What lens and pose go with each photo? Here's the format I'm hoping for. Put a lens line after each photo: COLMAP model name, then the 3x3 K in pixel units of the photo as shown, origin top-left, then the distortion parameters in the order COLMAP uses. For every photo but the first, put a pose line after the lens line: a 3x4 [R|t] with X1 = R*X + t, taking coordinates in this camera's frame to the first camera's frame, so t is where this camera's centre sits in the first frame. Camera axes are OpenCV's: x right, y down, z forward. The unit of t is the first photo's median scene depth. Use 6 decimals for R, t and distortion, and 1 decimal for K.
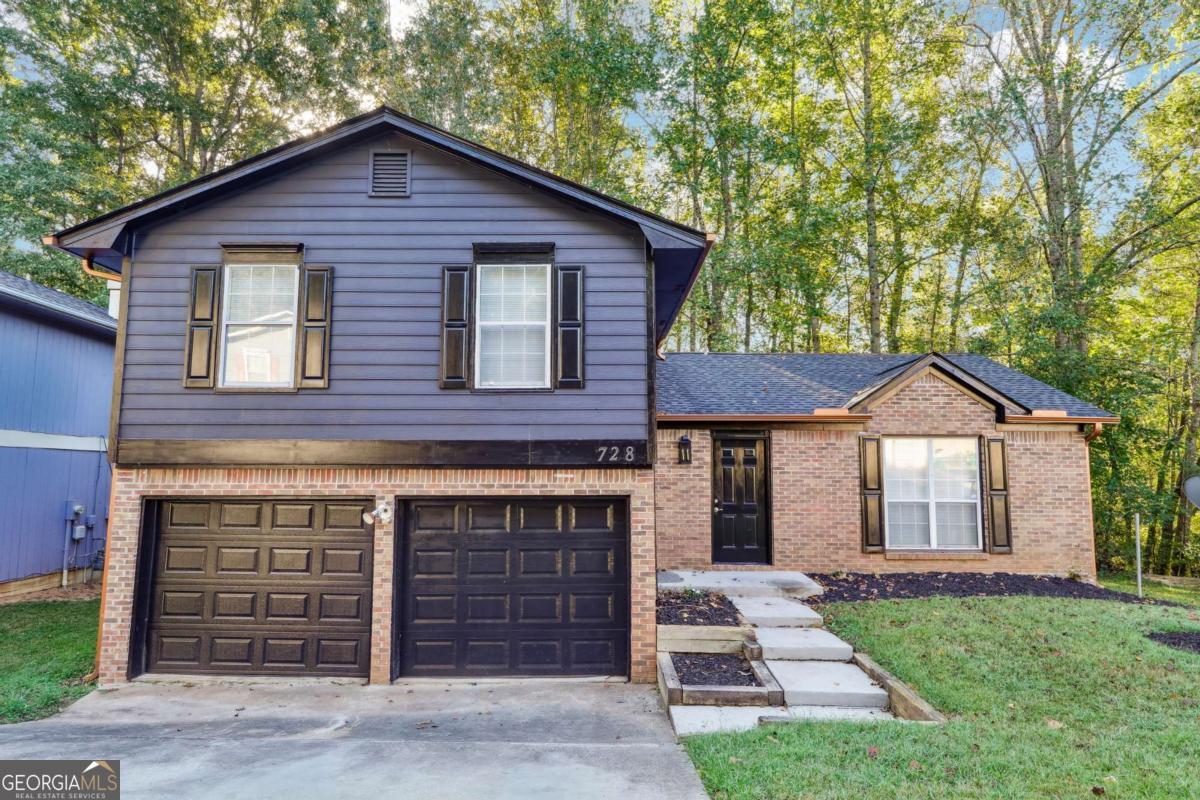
lens RADIAL K [[747.4, 0, 599.9], [0, 747.4, 398.2], [0, 0, 1]] dist [0.006768, -0.001353]
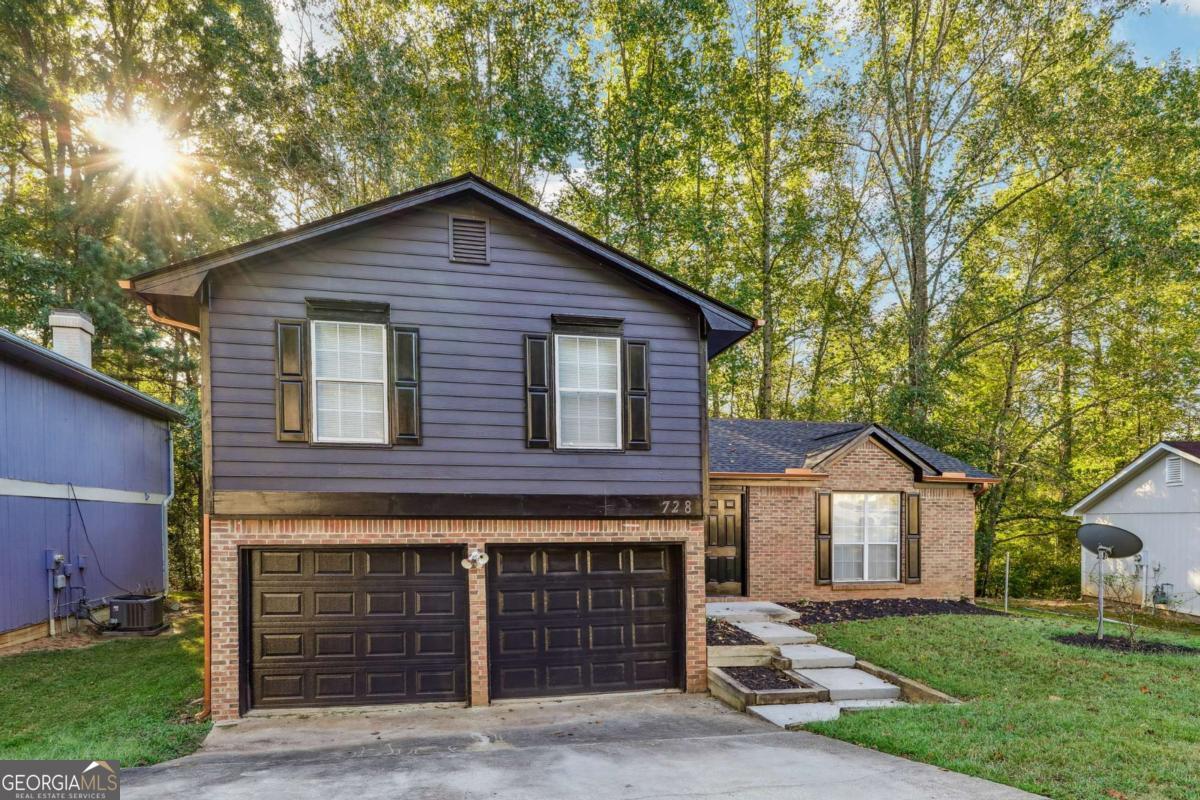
lens RADIAL K [[688.0, 0, 608.2], [0, 688.0, 537.1], [0, 0, 1]] dist [0.000782, 0.001198]
pose [[0.976065, -0.006225, 0.217391, -0.314411], [-0.021382, 0.992001, 0.124408, -0.010856], [-0.216427, -0.126079, 0.968124, -0.032805]]
